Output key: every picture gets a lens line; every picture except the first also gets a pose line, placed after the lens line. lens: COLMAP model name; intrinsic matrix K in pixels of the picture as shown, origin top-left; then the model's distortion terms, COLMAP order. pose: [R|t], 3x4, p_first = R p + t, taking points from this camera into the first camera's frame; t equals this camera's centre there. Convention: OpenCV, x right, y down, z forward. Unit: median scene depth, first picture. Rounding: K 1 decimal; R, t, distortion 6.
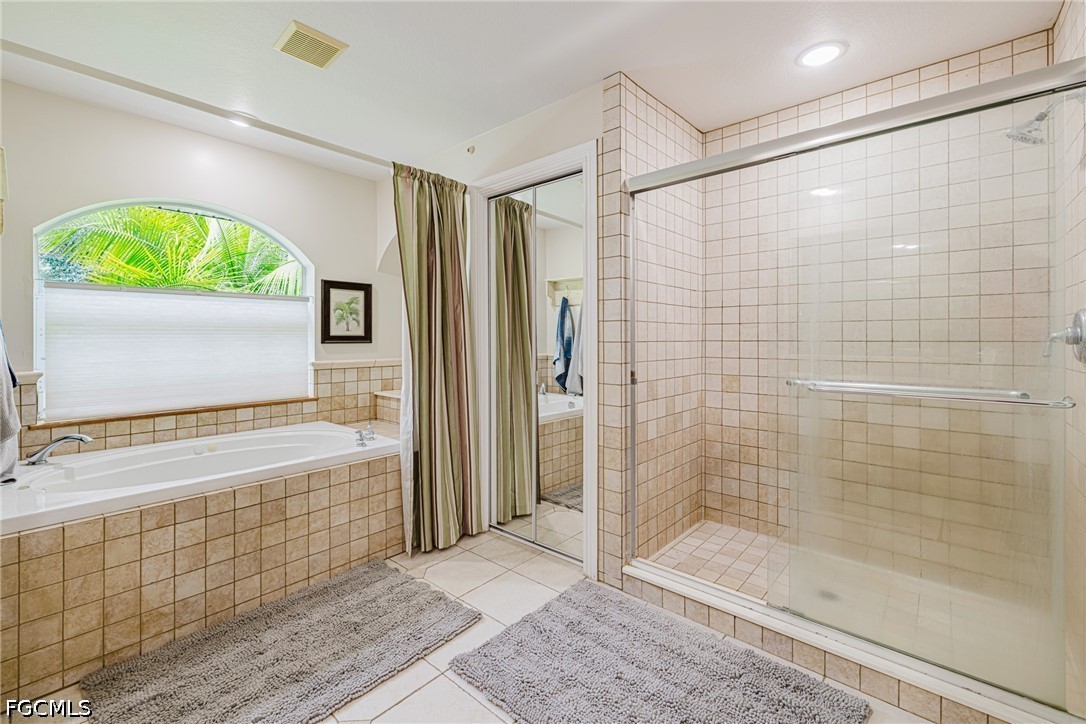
lens RADIAL K [[460.3, 0, 535.6], [0, 460.3, 341.5], [0, 0, 1]] dist [0.000289, -0.000224]
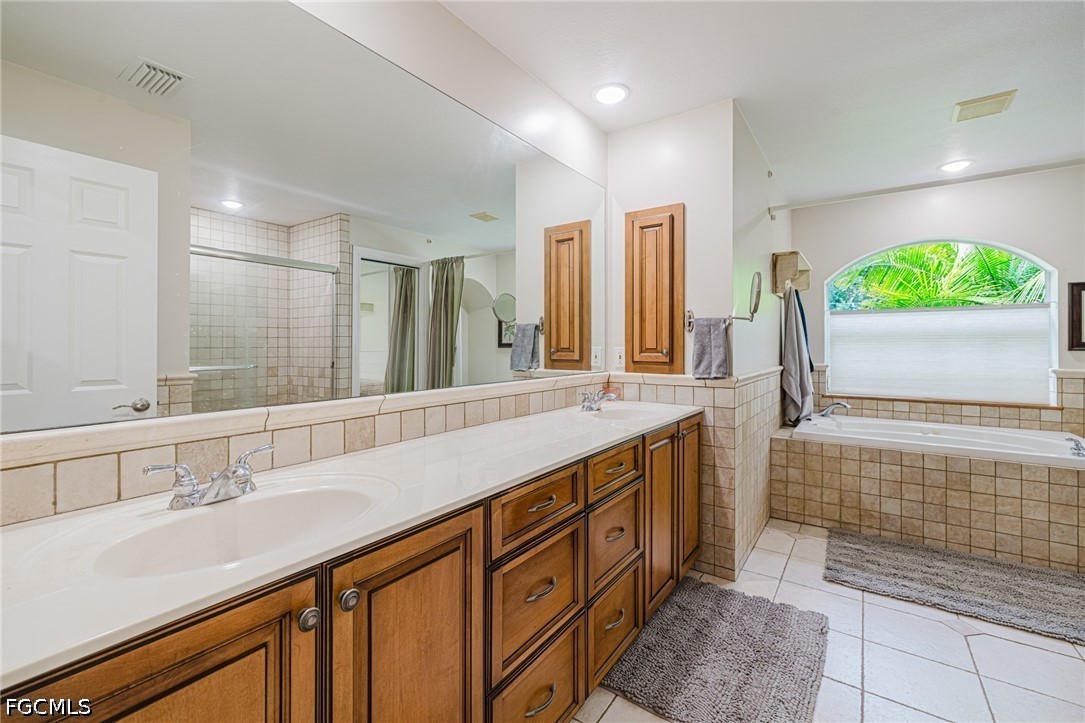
lens RADIAL K [[459.9, 0, 535.1], [0, 459.9, 341.0], [0, 0, 1]] dist [0.000289, -0.000224]
pose [[0.105556, -0.007460, -0.994385, 0.528156], [-0.006068, 0.999948, -0.008145, -0.000989], [0.994395, 0.006894, 0.105505, -0.277141]]
